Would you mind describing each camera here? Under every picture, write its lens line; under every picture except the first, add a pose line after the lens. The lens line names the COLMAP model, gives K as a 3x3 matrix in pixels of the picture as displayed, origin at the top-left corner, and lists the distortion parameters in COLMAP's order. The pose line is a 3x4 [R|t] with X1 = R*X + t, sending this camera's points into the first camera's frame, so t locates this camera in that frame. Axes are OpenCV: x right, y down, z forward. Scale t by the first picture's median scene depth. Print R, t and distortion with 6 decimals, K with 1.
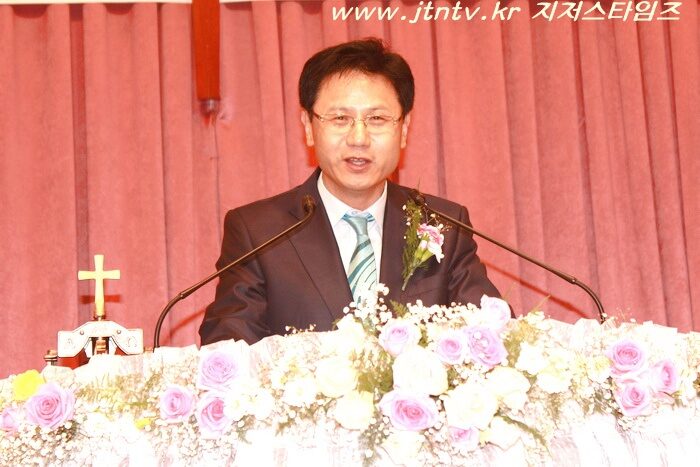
lens RADIAL K [[1685.1, 0, 348.2], [0, 1685.1, 234.1], [0, 0, 1]] dist [0.052412, 0.000000]
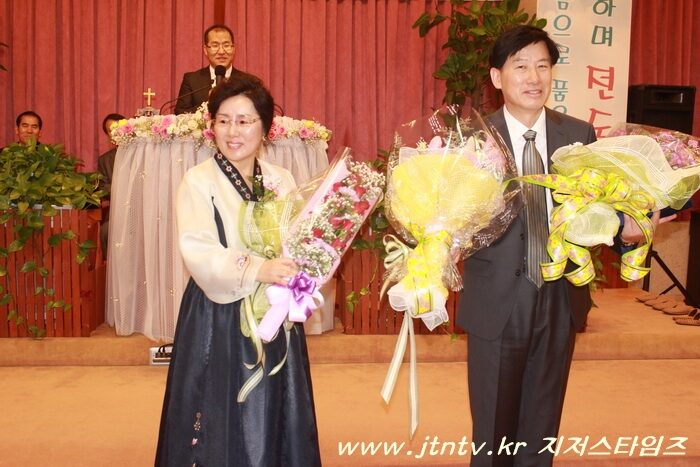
lens RADIAL K [[839.0, 0, 352.4], [0, 839.0, 234.3], [0, 0, 1]] dist [-0.060553, 0.000000]
pose [[0.997771, 0.065899, -0.010486, 0.179784], [-0.062461, 0.977656, 0.200715, -0.037506], [0.023479, -0.199613, 0.979594, -0.443062]]
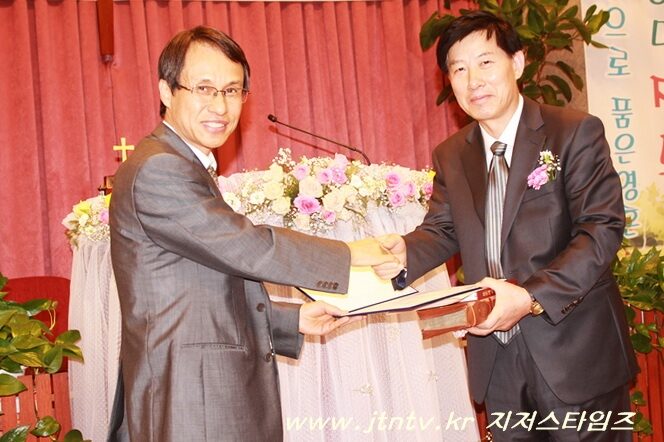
lens RADIAL K [[1034.6, 0, 333.5], [0, 1034.6, 220.1], [0, 0, 1]] dist [-0.019134, 0.000000]
pose [[0.973927, -0.026432, 0.225317, -0.101747], [0.007203, 0.996291, 0.085742, 0.003362], [-0.226748, -0.081884, 0.970505, -0.143394]]
